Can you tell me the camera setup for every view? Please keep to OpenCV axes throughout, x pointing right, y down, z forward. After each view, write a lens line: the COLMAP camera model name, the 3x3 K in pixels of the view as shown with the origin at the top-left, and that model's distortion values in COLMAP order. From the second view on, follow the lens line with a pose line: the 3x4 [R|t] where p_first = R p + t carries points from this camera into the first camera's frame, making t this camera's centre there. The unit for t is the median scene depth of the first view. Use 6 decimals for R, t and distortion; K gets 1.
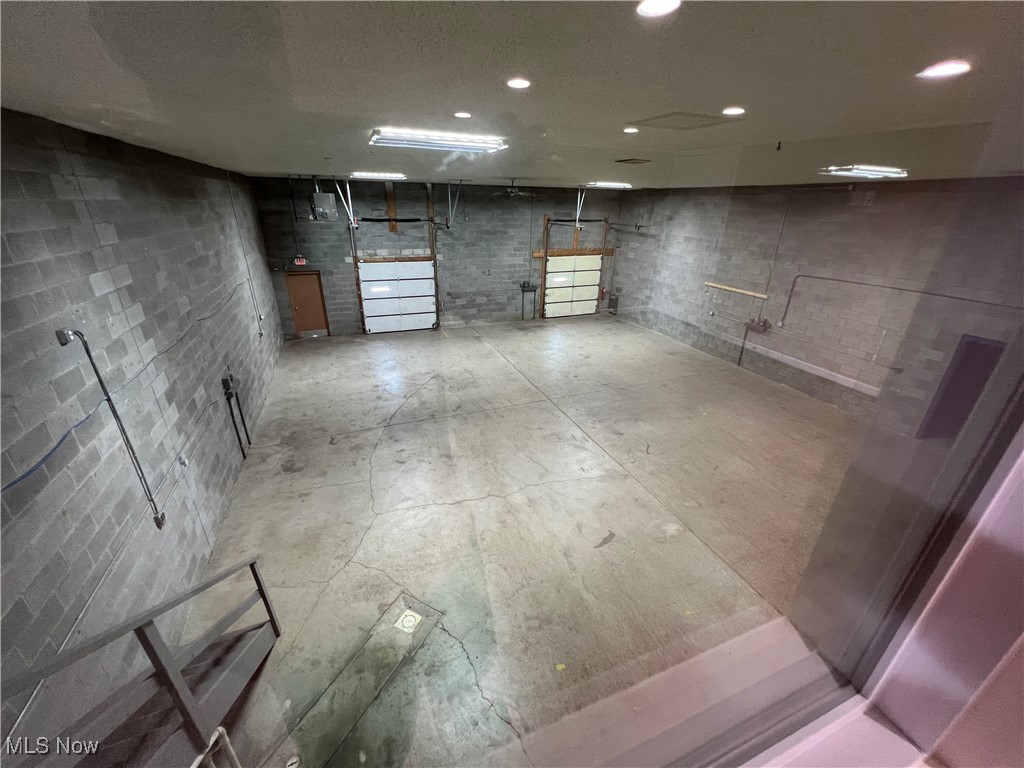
lens RADIAL K [[408.2, 0, 511.9], [0, 408.2, 381.9], [0, 0, 1]] dist [-0.002701, 0.000212]
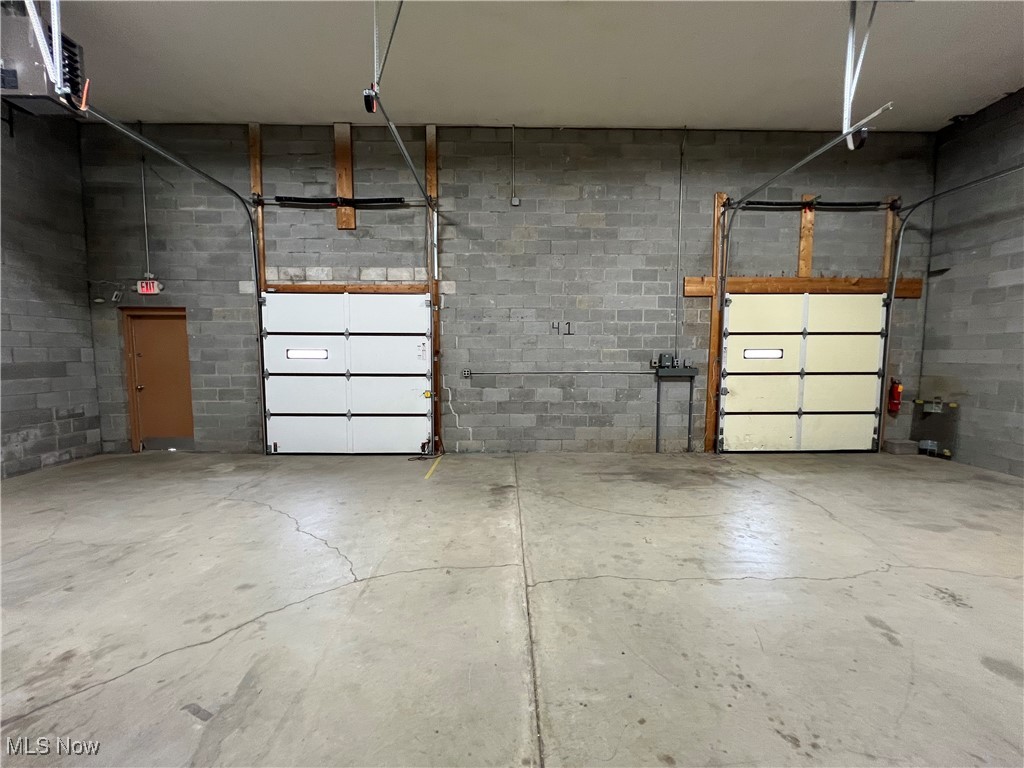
lens RADIAL K [[409.7, 0, 512.4], [0, 409.7, 381.7], [0, 0, 1]] dist [-0.002216, 0.000610]
pose [[0.936204, 0.009763, -0.351322, 0.039256], [-0.126887, 0.941584, -0.311962, -0.090245], [0.327753, 0.336638, 0.882753, 0.697813]]
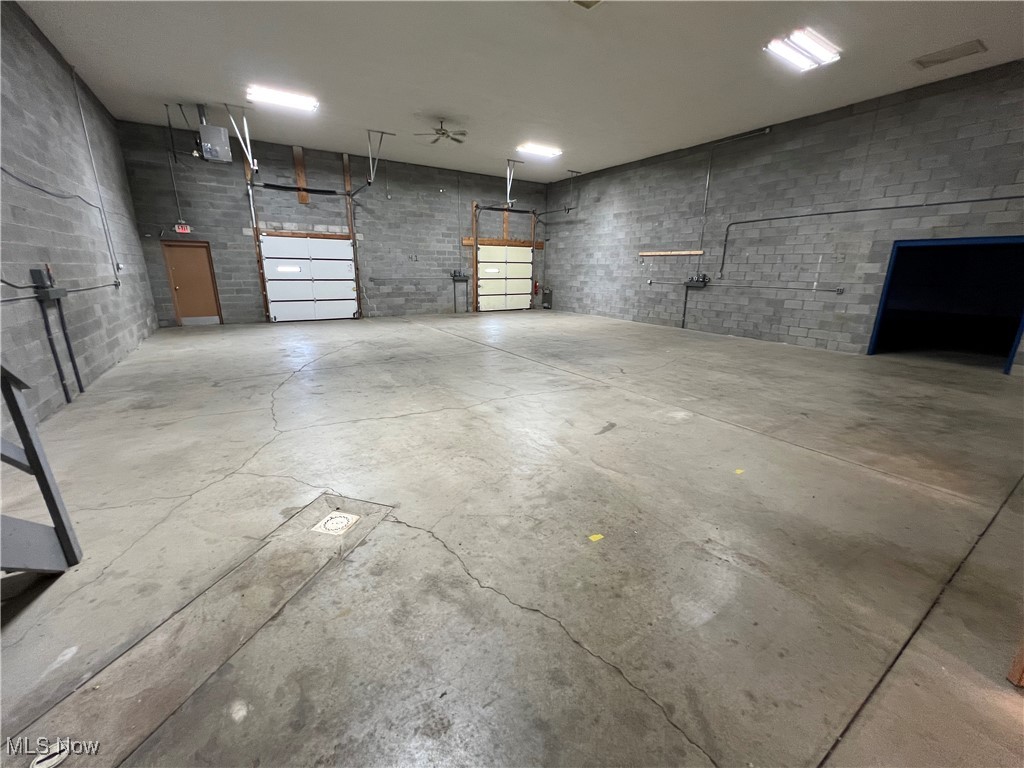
lens RADIAL K [[409.7, 0, 512.4], [0, 409.7, 381.7], [0, 0, 1]] dist [-0.002216, 0.000610]
pose [[0.981083, -0.056307, 0.185218, -0.032815], [0.081445, 0.988026, -0.131039, 0.159744], [-0.175622, 0.143645, 0.973921, 0.111922]]
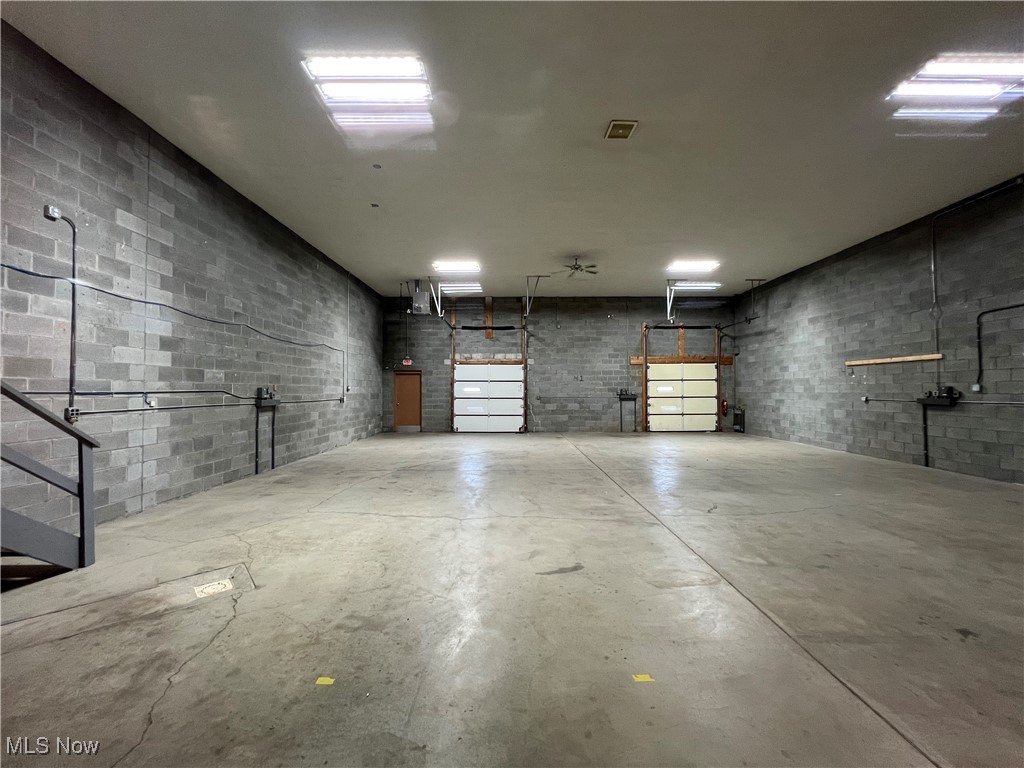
lens RADIAL K [[409.7, 0, 512.4], [0, 409.7, 381.7], [0, 0, 1]] dist [-0.002216, 0.000610]
pose [[0.929880, -0.027151, -0.366861, 0.160434], [-0.130411, 0.908172, -0.397764, 0.158807], [0.343972, 0.417715, 0.840950, 0.147000]]
